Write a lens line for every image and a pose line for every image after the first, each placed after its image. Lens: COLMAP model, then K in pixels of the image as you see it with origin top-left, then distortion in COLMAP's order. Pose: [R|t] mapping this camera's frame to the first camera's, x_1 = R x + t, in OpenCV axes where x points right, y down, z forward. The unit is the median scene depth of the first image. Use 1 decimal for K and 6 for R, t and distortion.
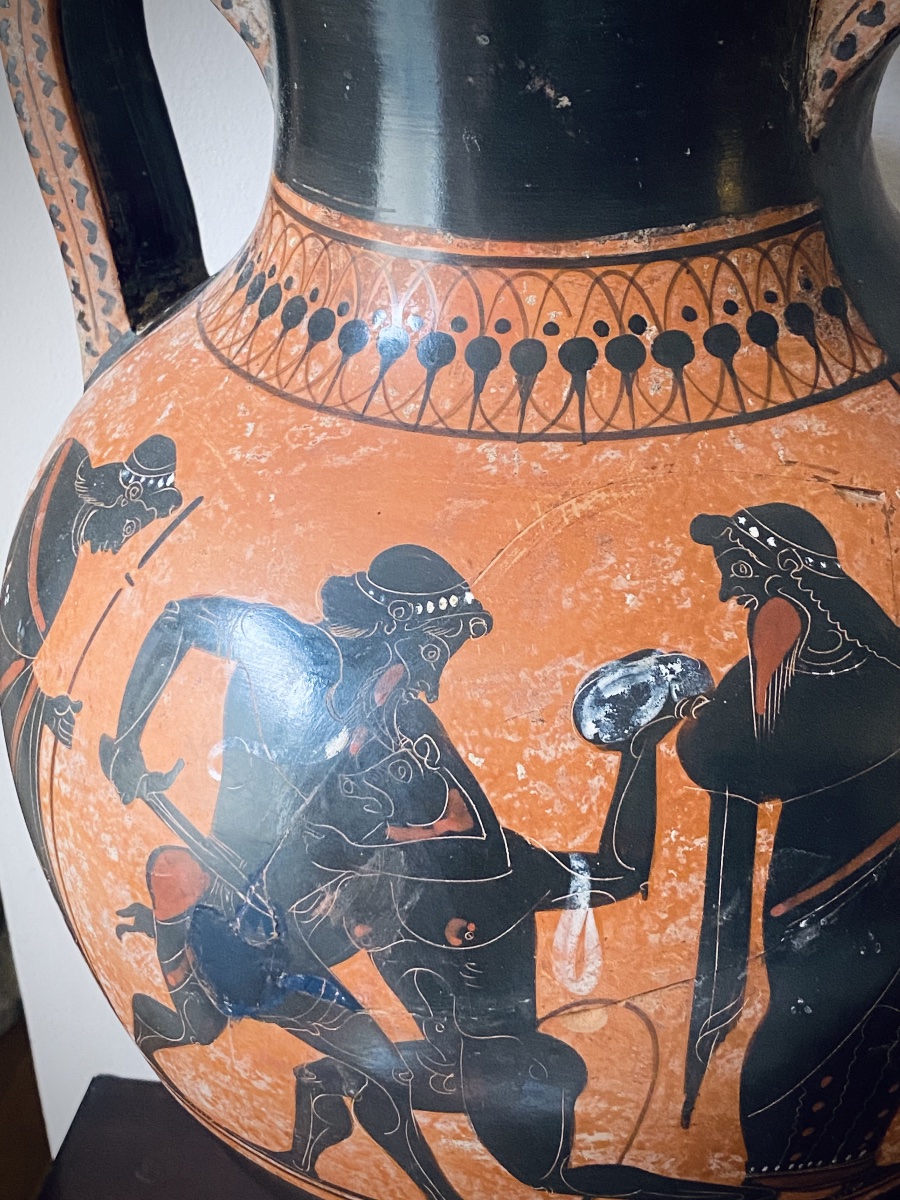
lens RADIAL K [[1796.8, 0, 451.6], [0, 1796.8, 512.7], [0, 0, 1]] dist [0.228812, -0.912692]
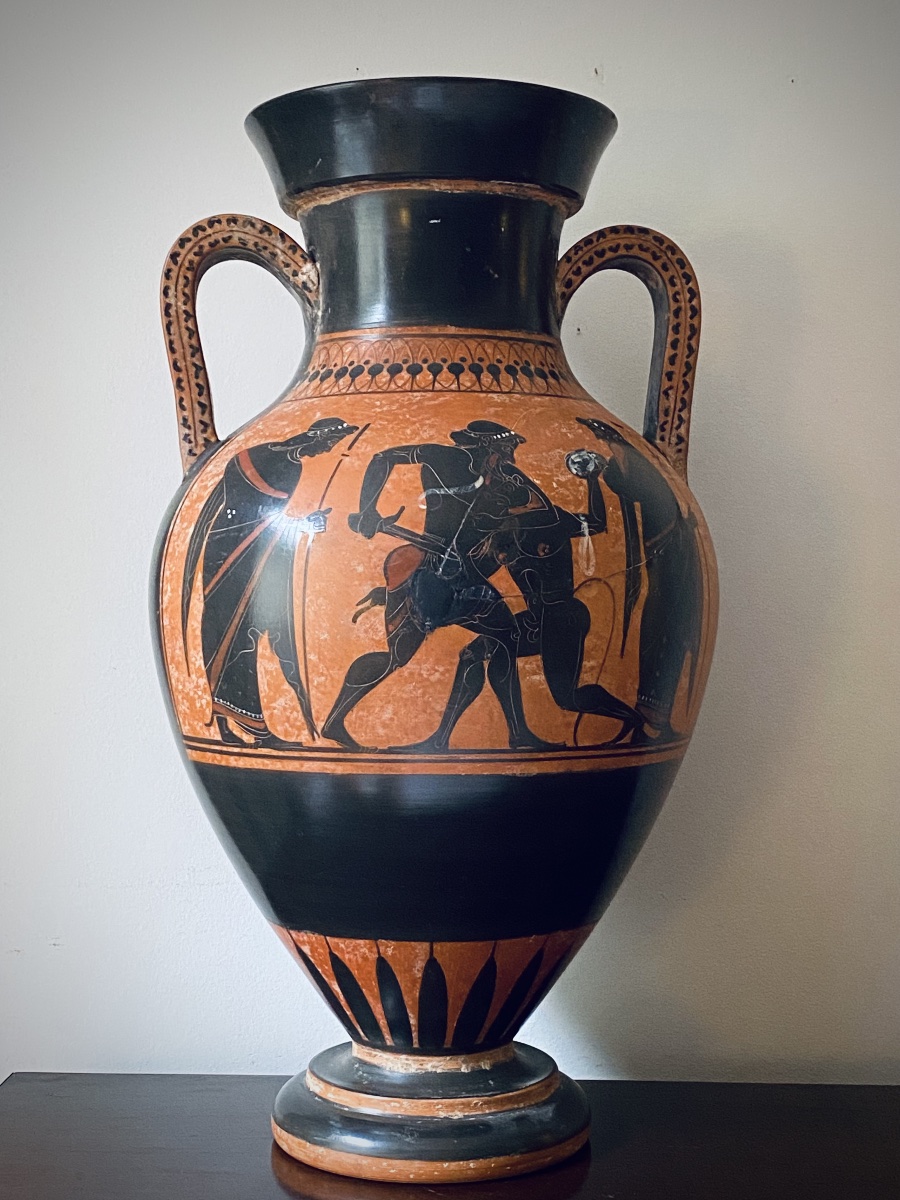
lens RADIAL K [[1761.7, 0, 450.0], [0, 1761.7, 600.0], [0, 0, 1]] dist [0.120080, -0.013599]
pose [[0.840047, 0.042301, 0.540861, -1.228045], [0.219924, 0.884812, -0.410780, 1.105510], [-0.495937, 0.464023, 0.733981, -0.556239]]
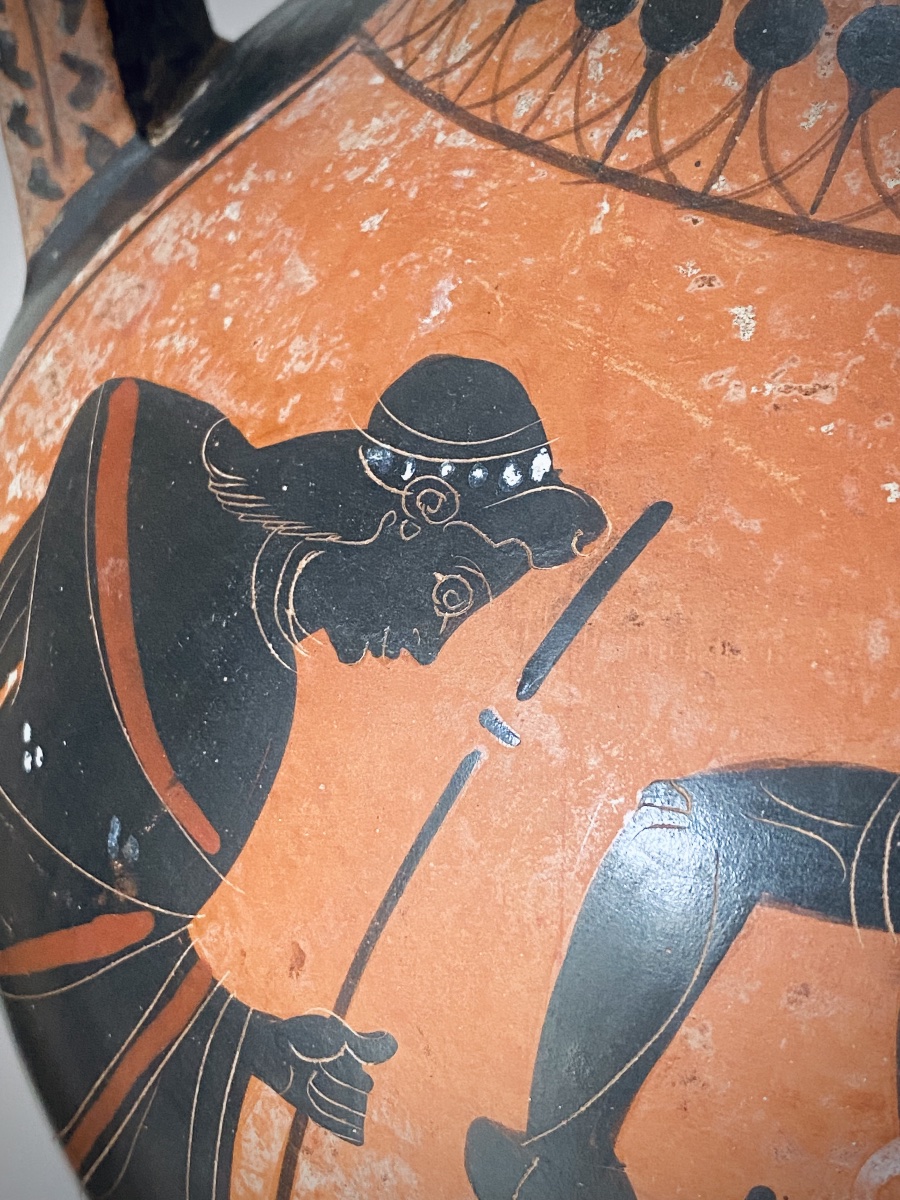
lens RADIAL K [[1796.8, 0, 451.6], [0, 1796.8, 512.7], [0, 0, 1]] dist [0.228812, -0.912692]
pose [[0.961492, -0.118211, 0.248112, -0.282462], [0.097039, 0.990646, 0.095937, -0.049545], [-0.257132, -0.068166, 0.963969, 0.625532]]
